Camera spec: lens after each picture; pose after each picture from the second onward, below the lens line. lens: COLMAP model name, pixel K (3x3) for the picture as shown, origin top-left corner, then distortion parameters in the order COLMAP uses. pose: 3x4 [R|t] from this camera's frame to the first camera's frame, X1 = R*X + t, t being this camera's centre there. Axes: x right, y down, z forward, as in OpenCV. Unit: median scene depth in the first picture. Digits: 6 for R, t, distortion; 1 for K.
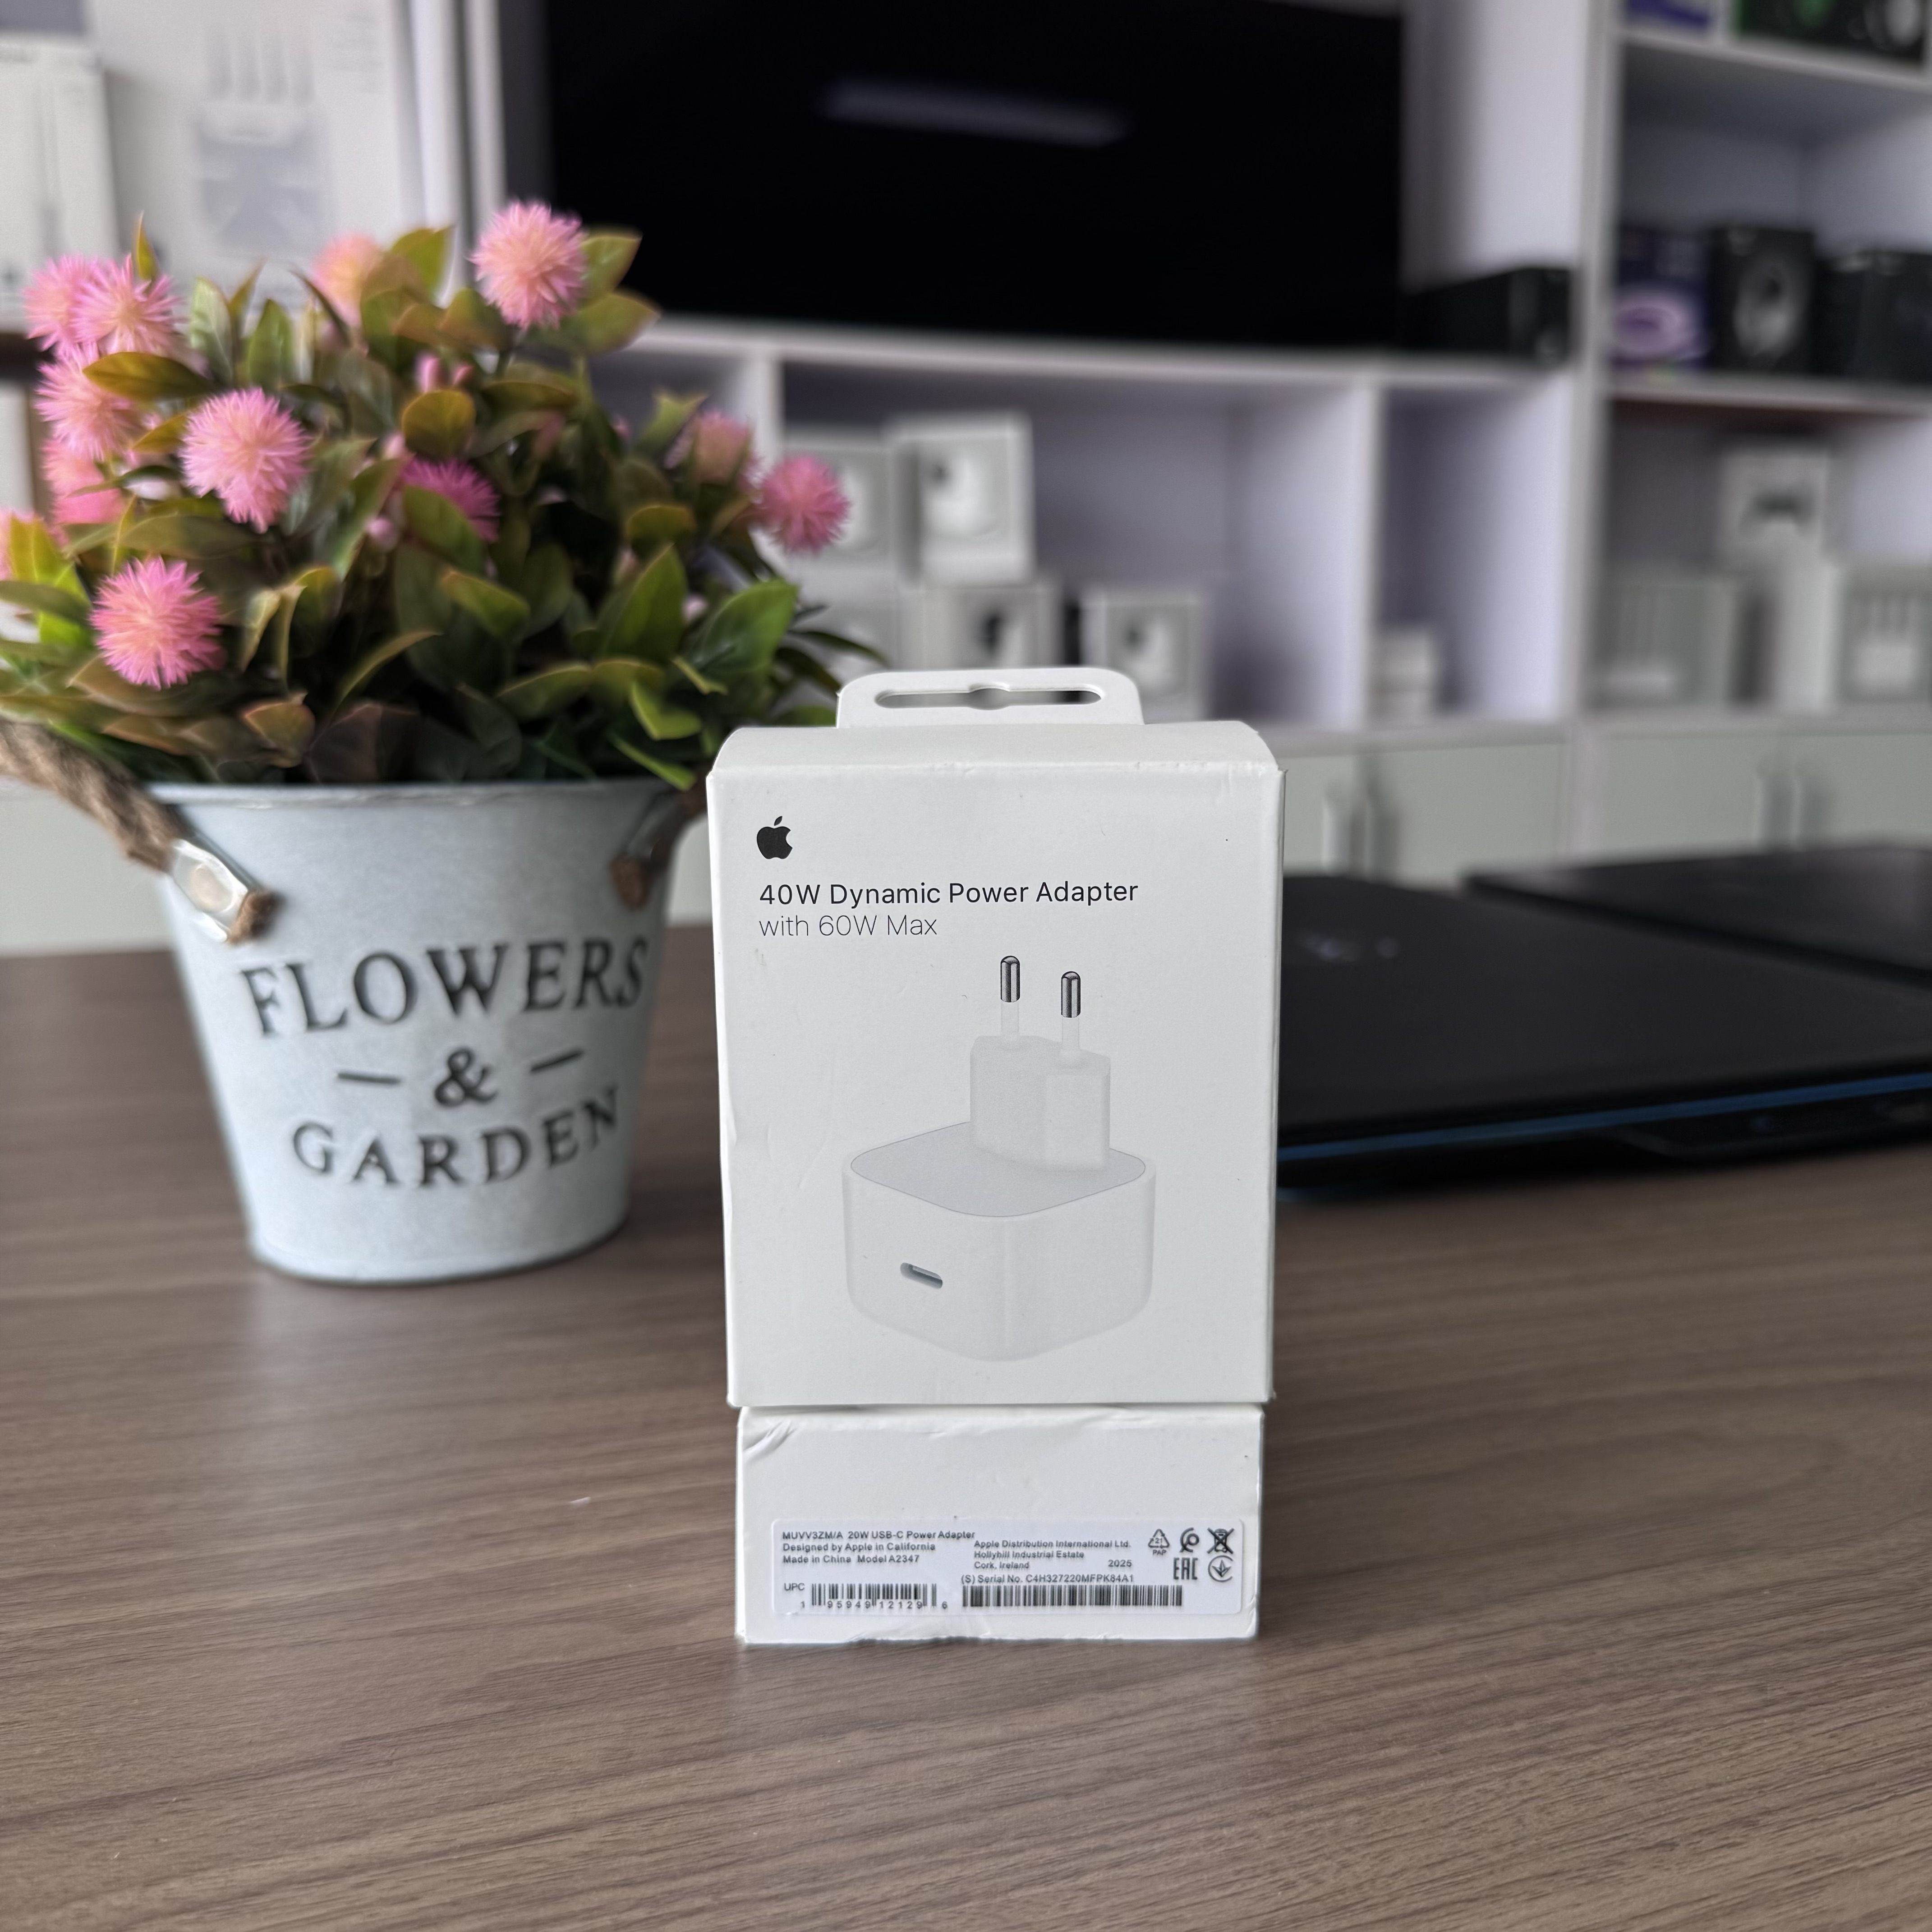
lens RADIAL K [[1939.2, 0, 965.5], [0, 1939.2, 974.6], [0, 0, 1]] dist [-0.038291, 0.001087]
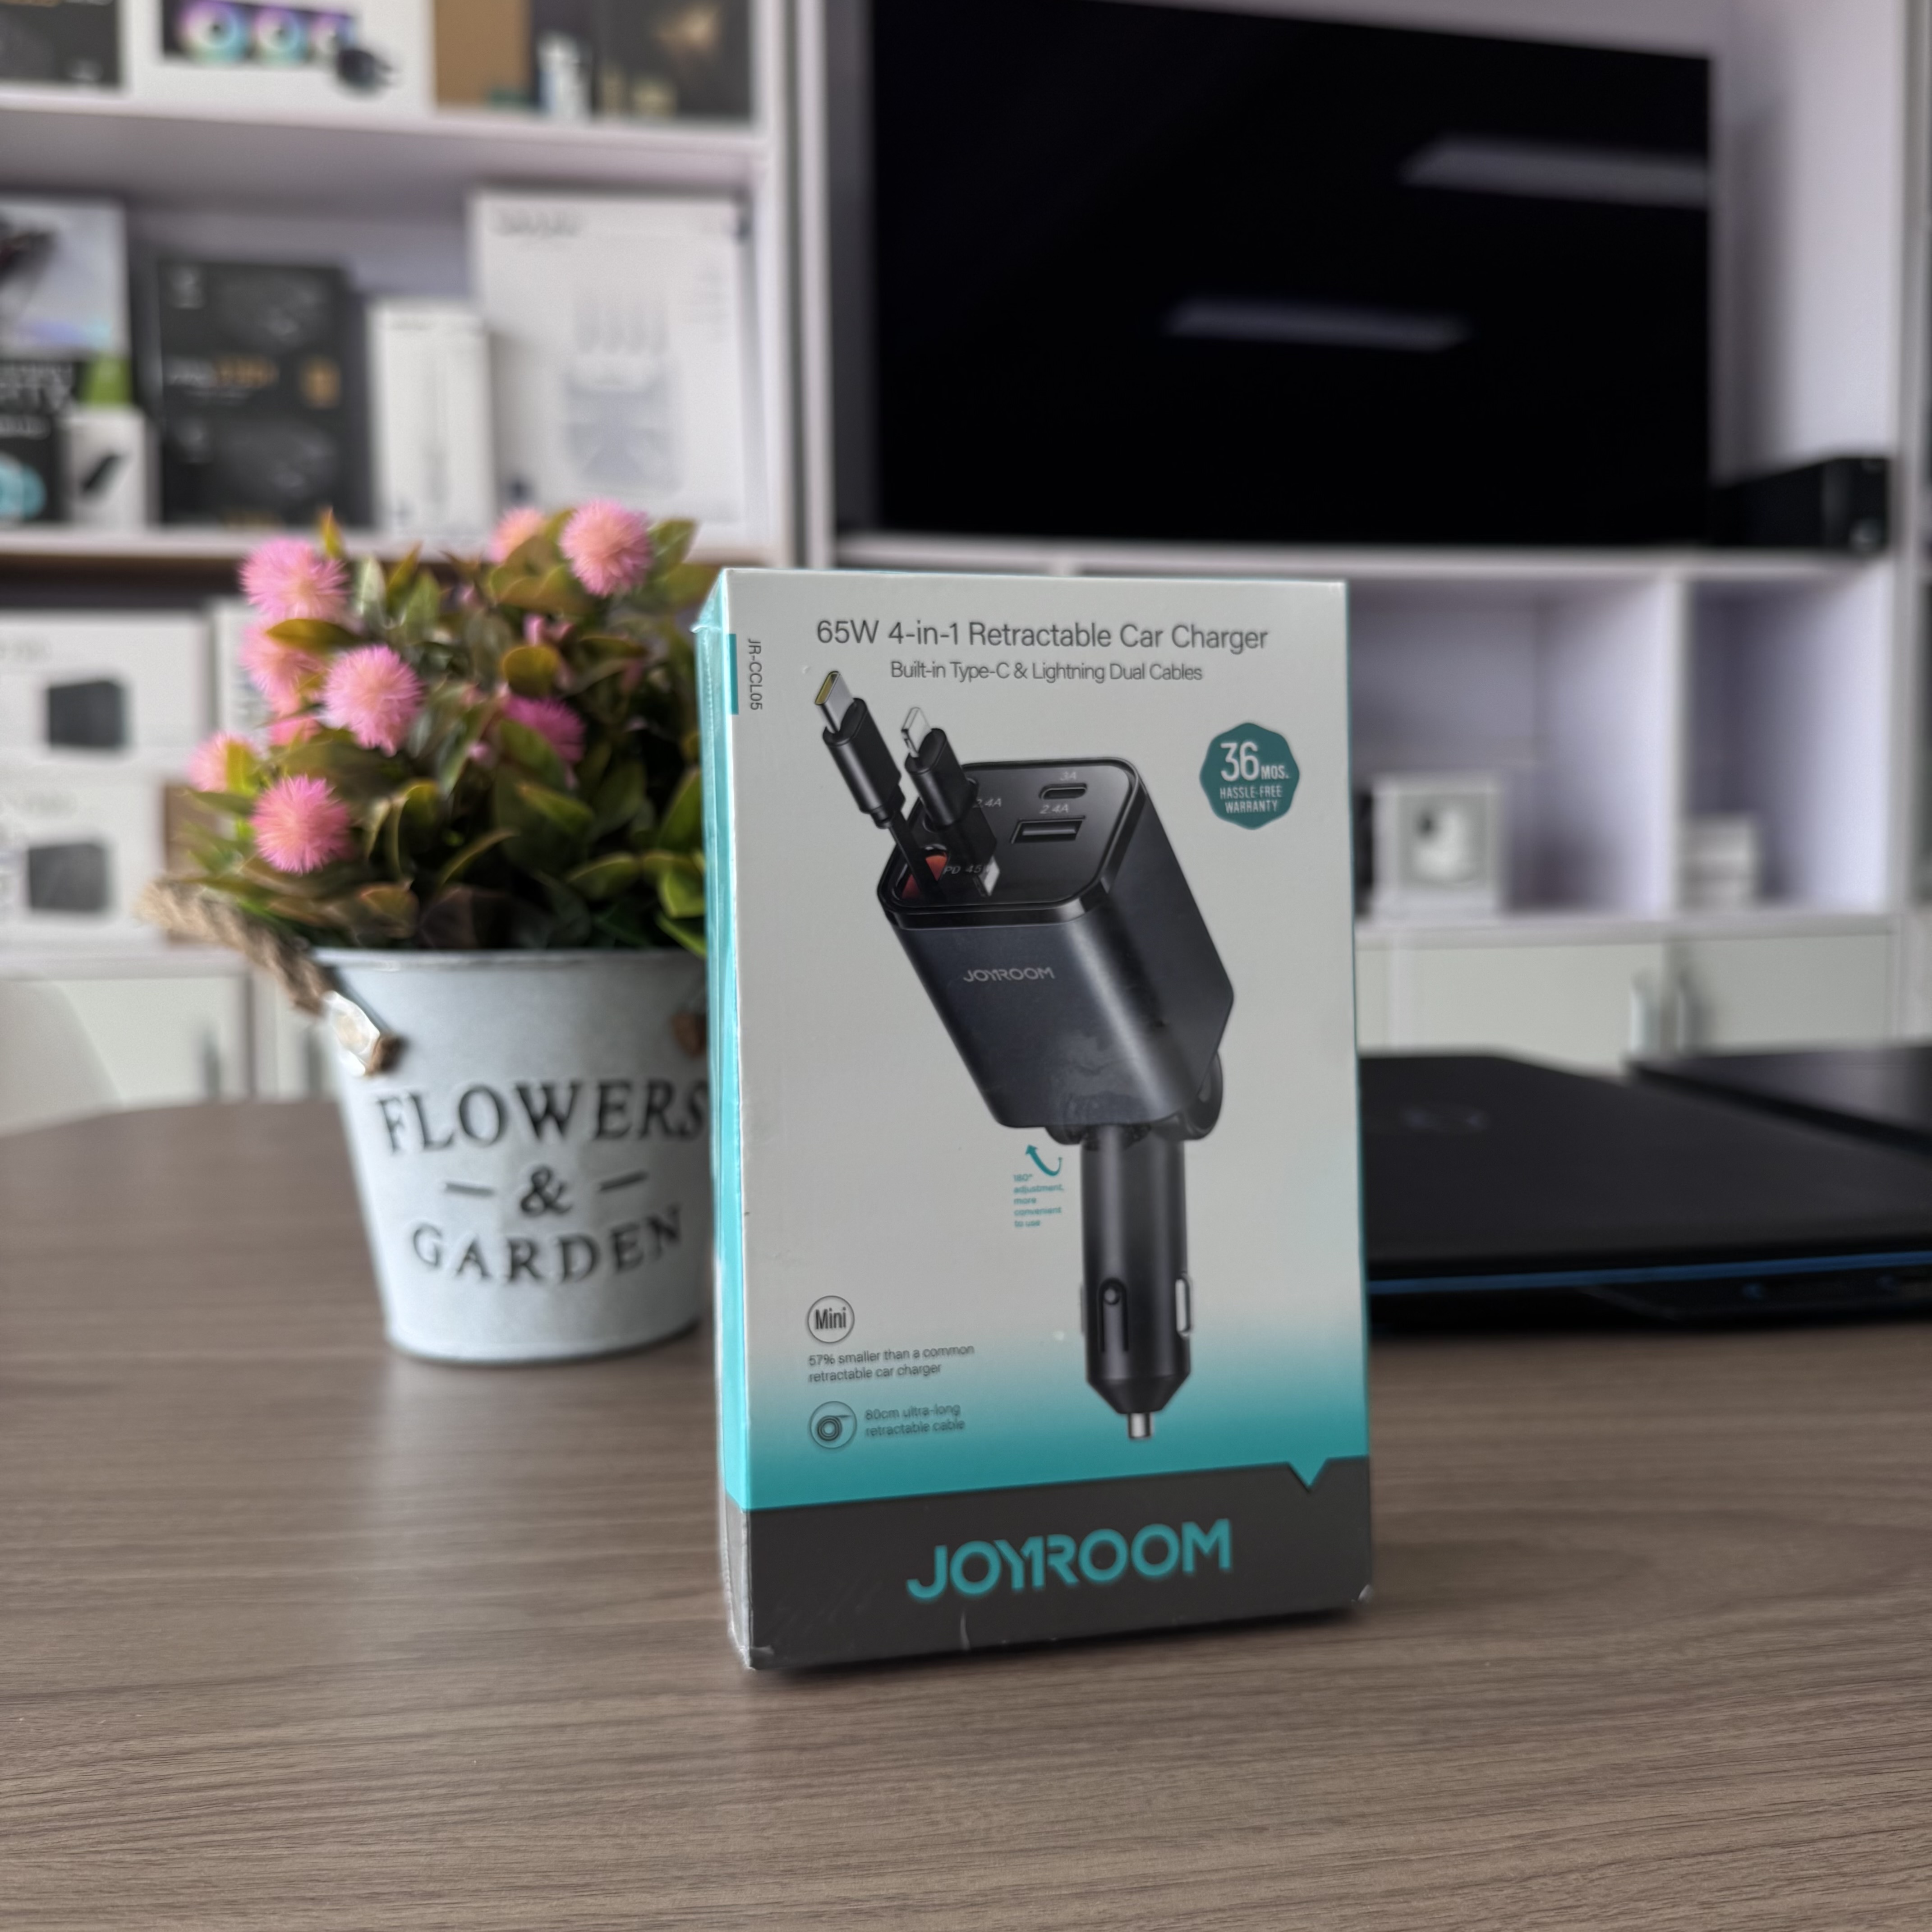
lens RADIAL K [[1938.4, 0, 960.8], [0, 1938.4, 952.9], [0, 0, 1]] dist [-0.031972, -0.001813]
pose [[0.982214, 0.012082, -0.187376, 0.362551], [-0.031934, 0.994138, -0.103294, 0.033575], [0.185030, 0.107441, 0.976842, -0.250785]]
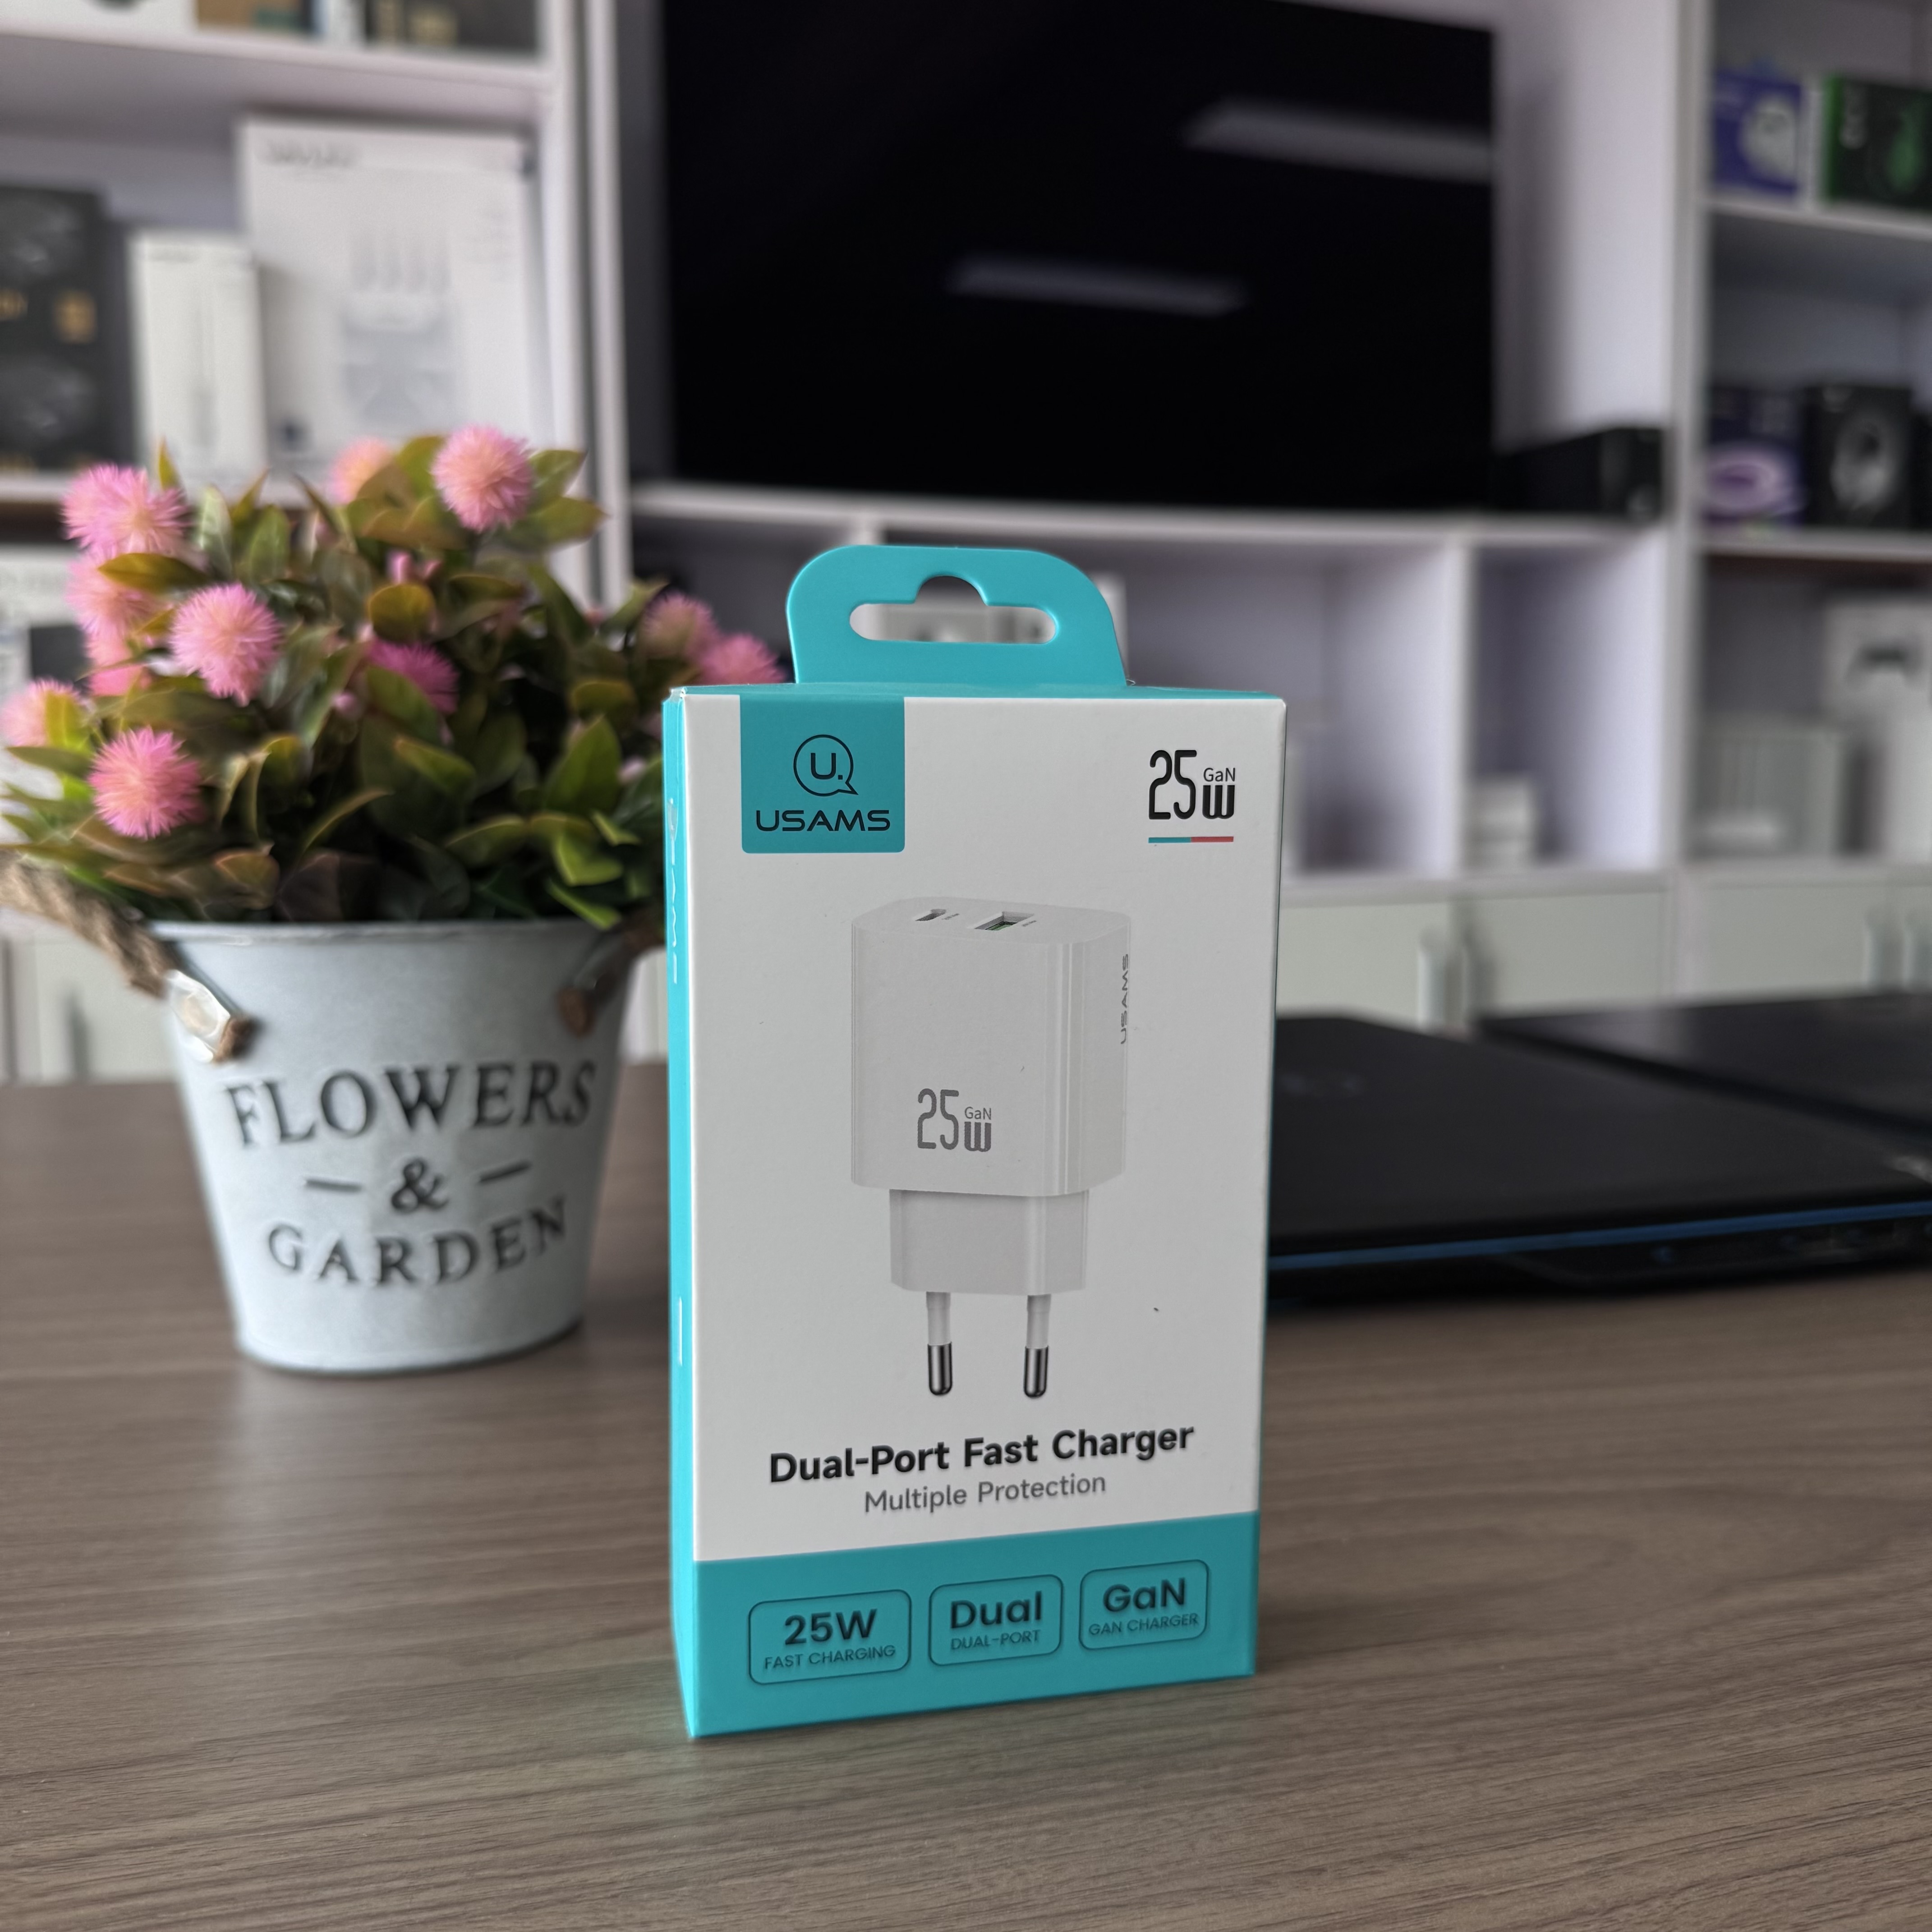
lens RADIAL K [[1942.6, 0, 963.8], [0, 1942.6, 963.9], [0, 0, 1]] dist [-0.051721, 0.028992]
pose [[0.997463, 0.006376, -0.070905, 0.213962], [-0.012118, 0.996653, -0.080851, 0.019061], [0.070153, 0.081505, 0.994201, -0.153745]]
